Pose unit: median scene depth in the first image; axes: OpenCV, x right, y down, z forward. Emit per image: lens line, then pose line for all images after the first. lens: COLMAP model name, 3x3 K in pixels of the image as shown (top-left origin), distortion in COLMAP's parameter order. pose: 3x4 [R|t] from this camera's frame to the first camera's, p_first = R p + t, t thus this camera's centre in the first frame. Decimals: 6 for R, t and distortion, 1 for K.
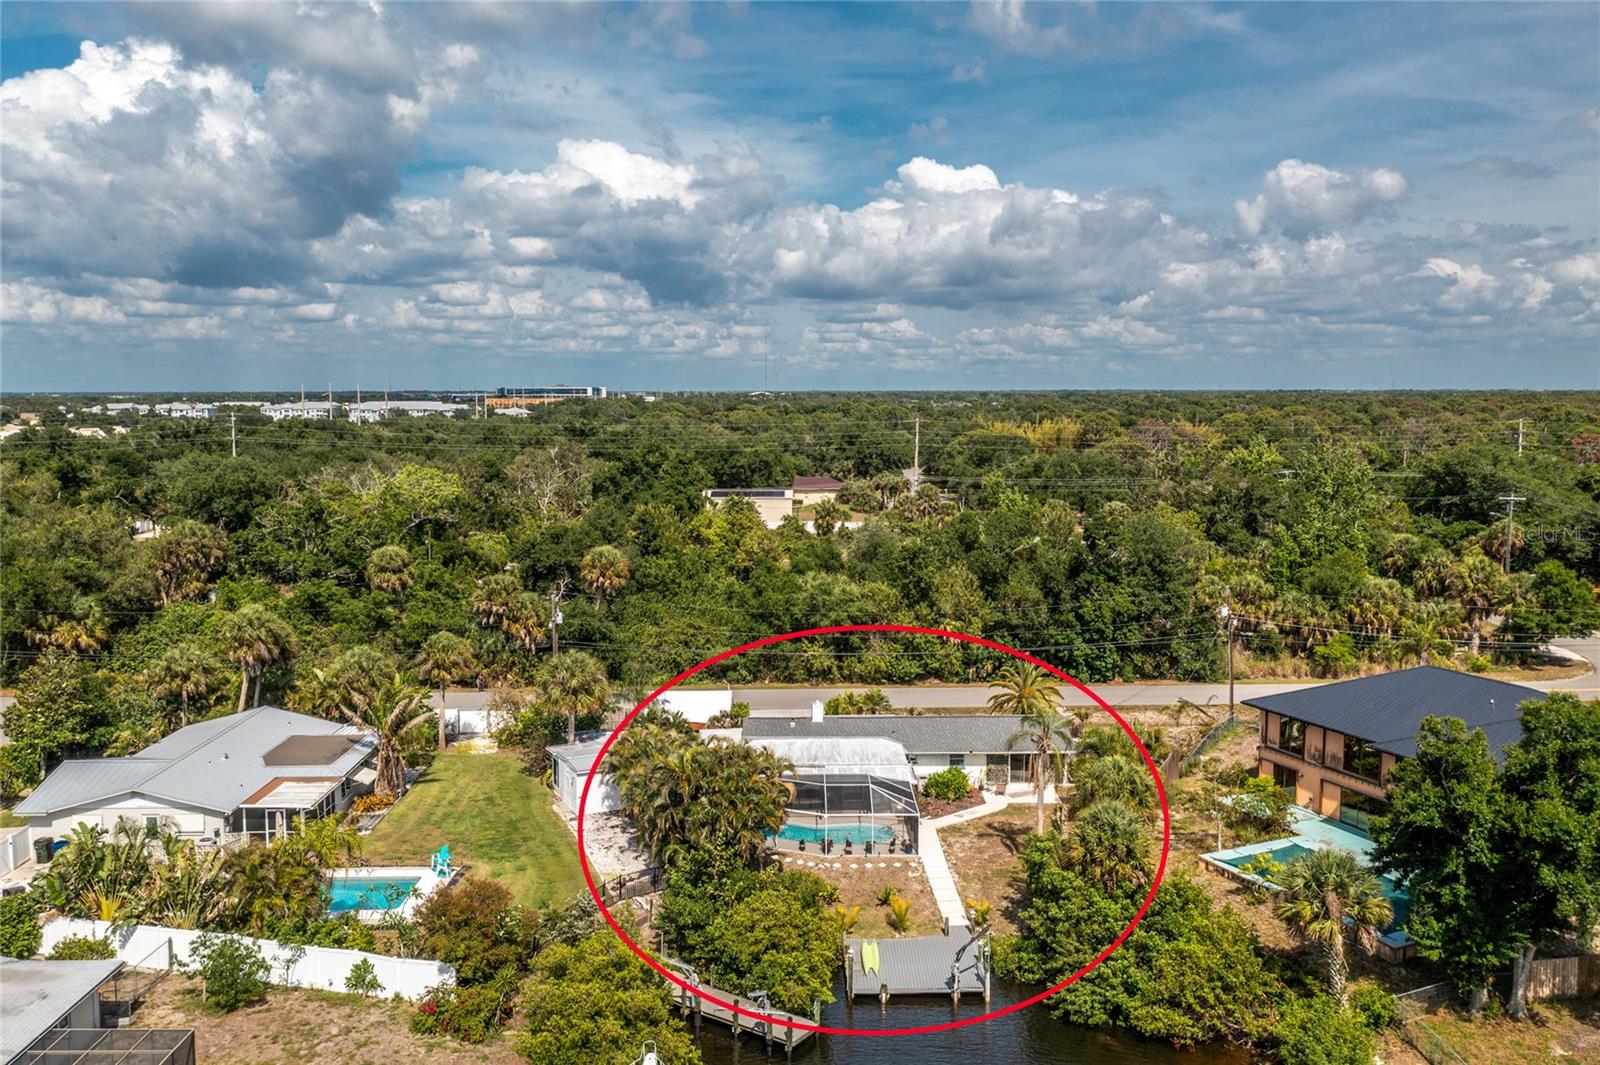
lens RADIAL K [[1274.8, 0, 809.0], [0, 1274.8, 531.4], [0, 0, 1]] dist [-0.007722, -0.002424]
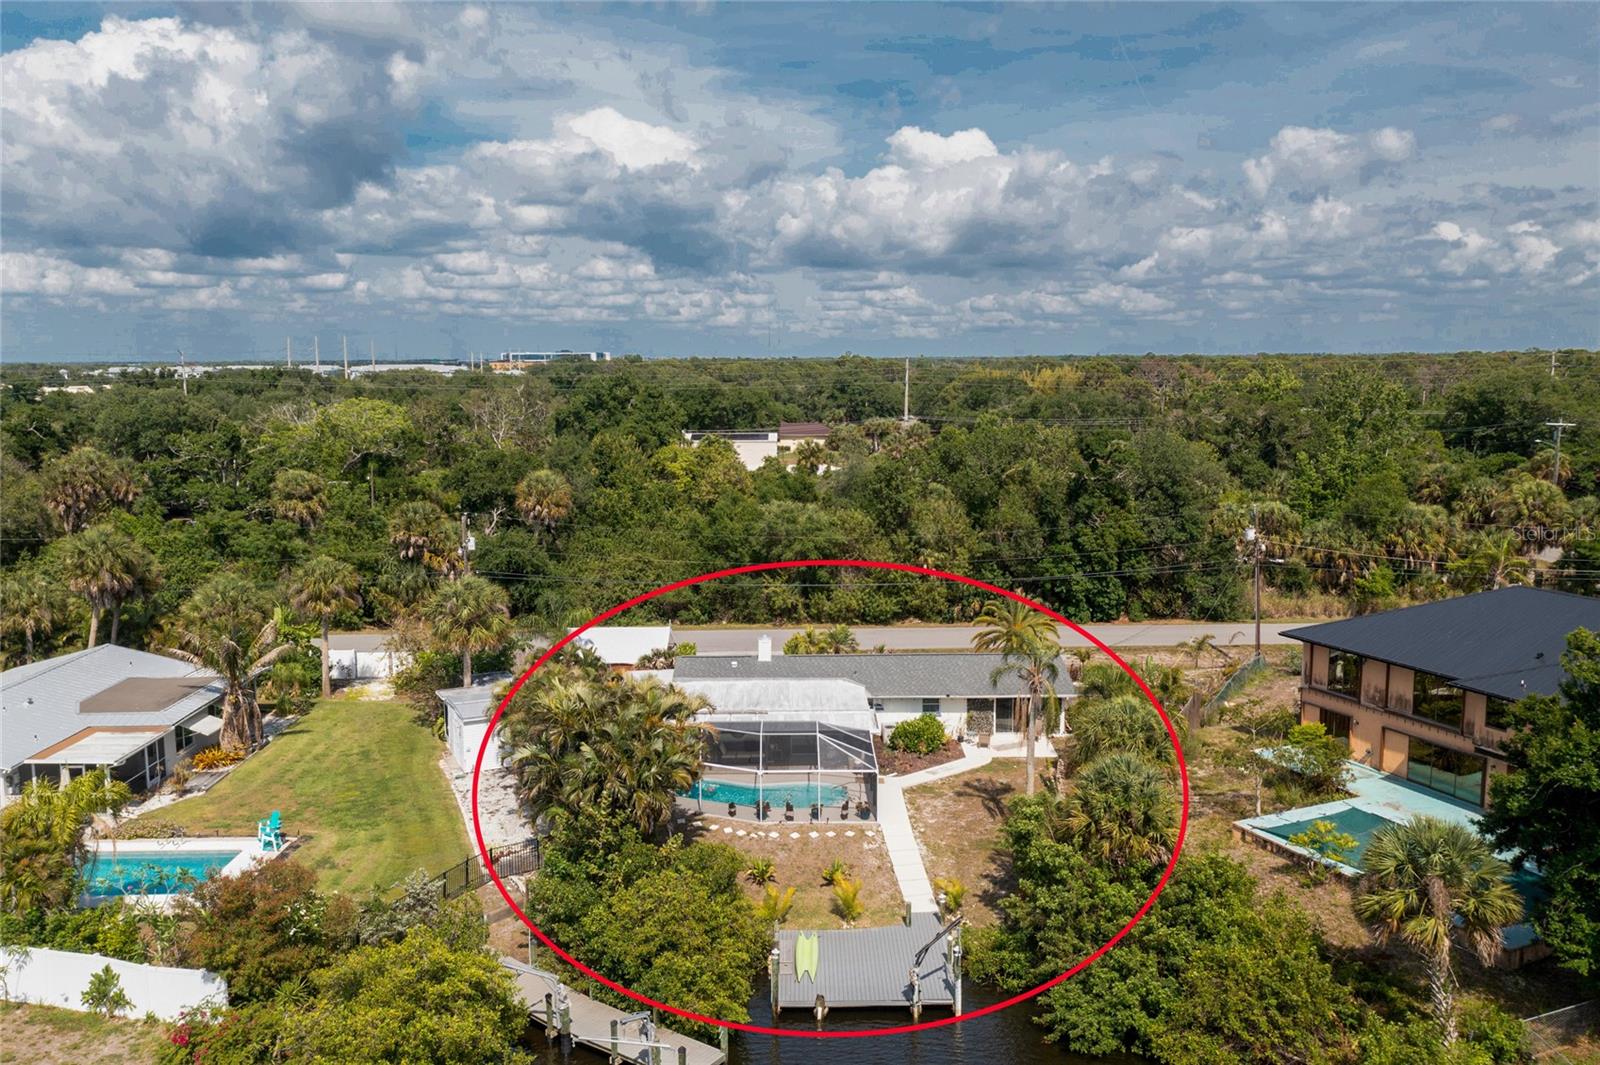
lens RADIAL K [[1249.0, 0, 800.0], [0, 1249.0, 532.5], [0, 0, 1]] dist [0.001670, -0.005165]
pose [[0.999940, -0.003299, -0.010485, 0.029411], [0.003595, 0.999592, 0.028320, 0.032585], [0.010387, -0.028356, 0.999544, 0.142516]]
